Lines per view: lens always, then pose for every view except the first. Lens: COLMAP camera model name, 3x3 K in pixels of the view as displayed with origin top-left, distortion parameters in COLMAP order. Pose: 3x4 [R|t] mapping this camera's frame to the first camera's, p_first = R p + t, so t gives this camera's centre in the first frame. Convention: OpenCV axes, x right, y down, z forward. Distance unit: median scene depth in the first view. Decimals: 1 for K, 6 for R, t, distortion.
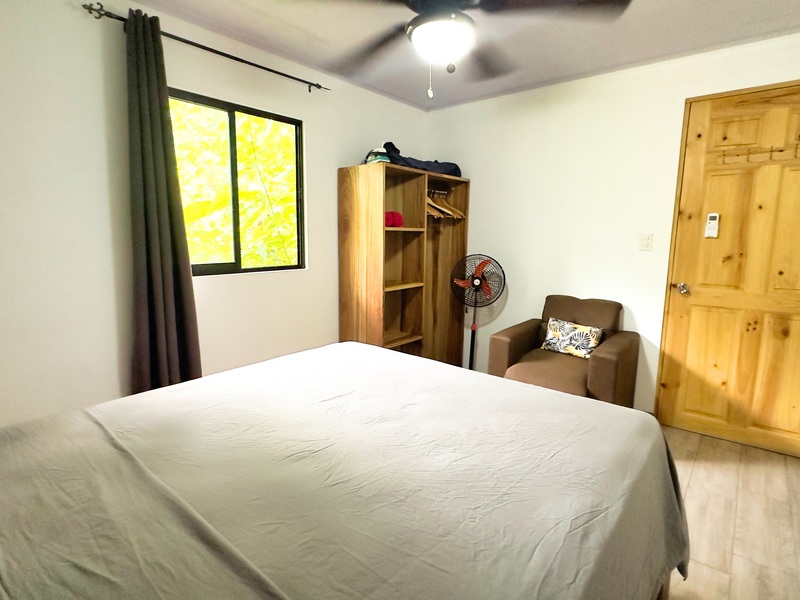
lens RADIAL K [[426.8, 0, 400.8], [0, 426.8, 299.2], [0, 0, 1]] dist [-0.002542, 0.000648]
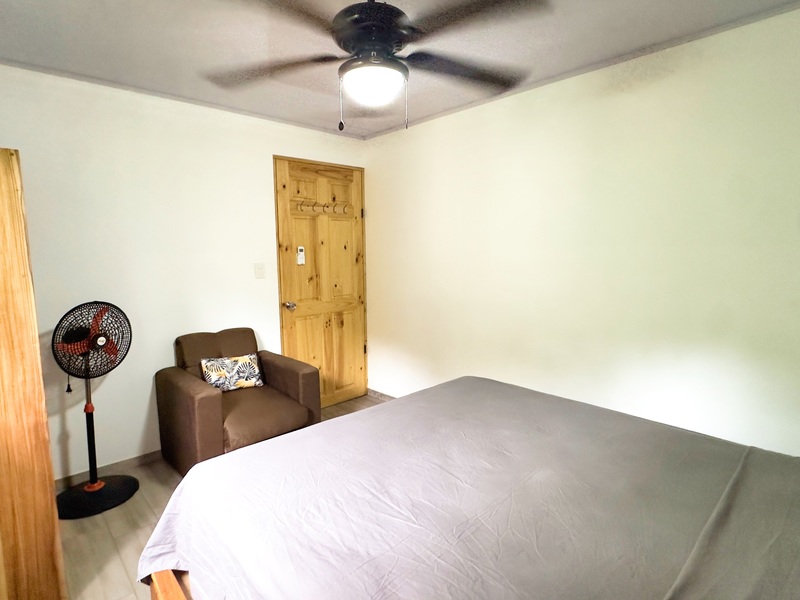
lens RADIAL K [[426.8, 0, 400.8], [0, 426.8, 299.2], [0, 0, 1]] dist [-0.002542, 0.000648]
pose [[0.124959, -0.126098, 0.984116, -0.561858], [0.164099, 0.980856, 0.104844, -0.128543], [-0.978497, 0.148391, 0.143259, 0.525427]]
